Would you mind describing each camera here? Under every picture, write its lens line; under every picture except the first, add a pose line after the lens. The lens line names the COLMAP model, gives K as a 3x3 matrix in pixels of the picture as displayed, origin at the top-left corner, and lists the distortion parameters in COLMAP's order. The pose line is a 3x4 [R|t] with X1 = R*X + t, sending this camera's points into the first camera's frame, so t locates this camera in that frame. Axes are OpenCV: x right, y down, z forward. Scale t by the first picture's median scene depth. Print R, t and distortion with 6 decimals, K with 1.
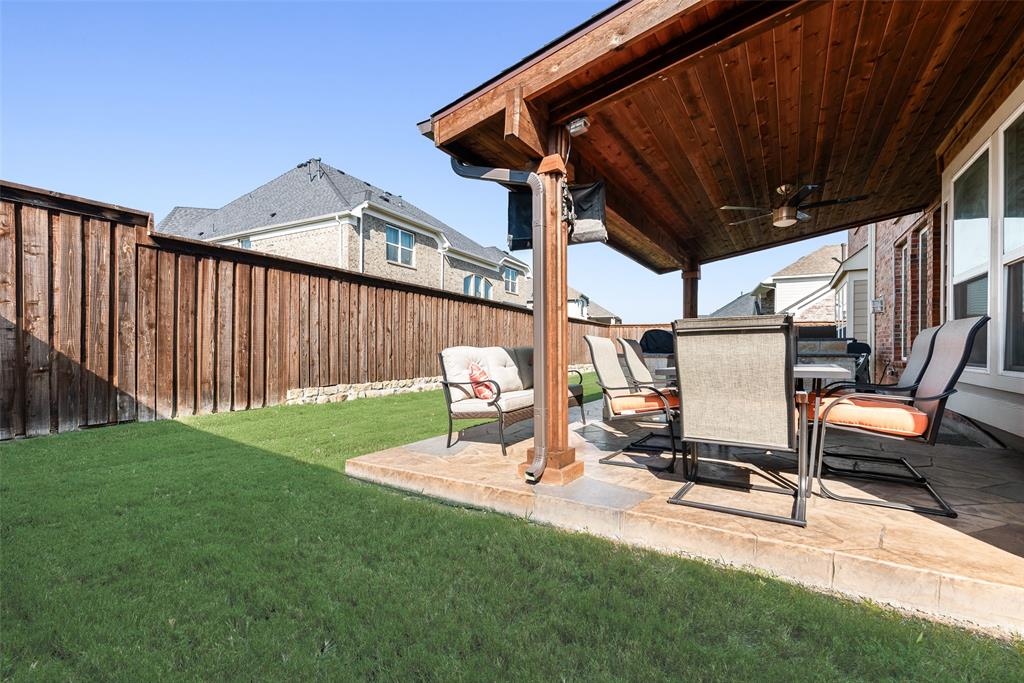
lens RADIAL K [[442.1, 0, 506.4], [0, 442.1, 348.7], [0, 0, 1]] dist [0.001770, -0.001089]
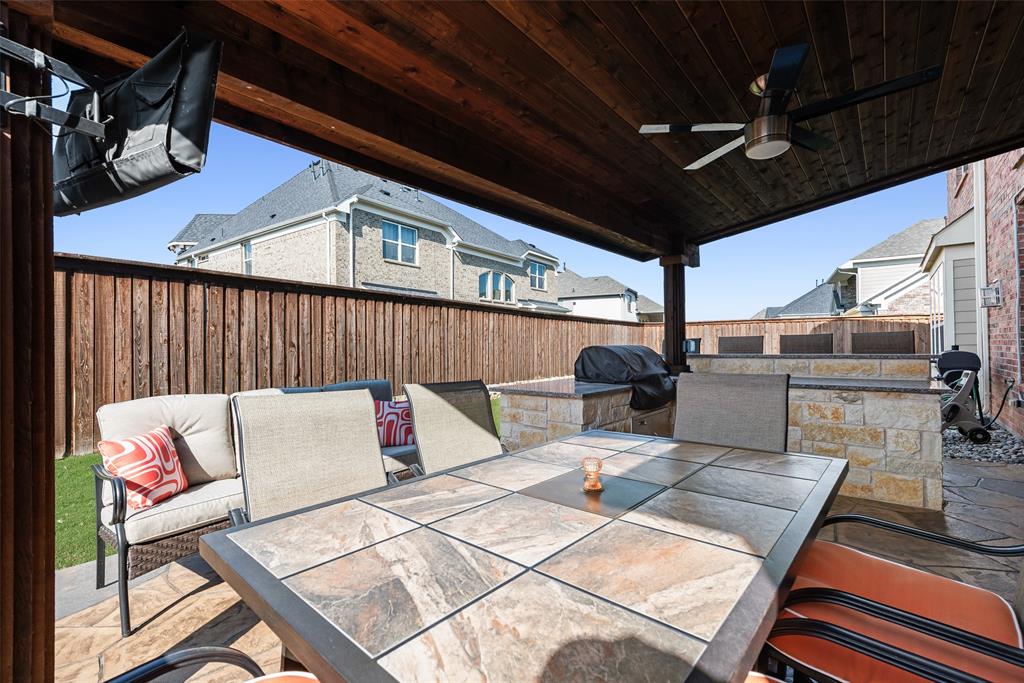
lens RADIAL K [[442.1, 0, 516.9], [0, 442.1, 337.9], [0, 0, 1]] dist [0.001770, -0.001089]
pose [[0.990923, -0.016133, -0.133458, 0.131016], [0.014053, 0.999765, -0.016513, -0.019631], [0.133693, 0.014488, 0.990917, 0.146380]]
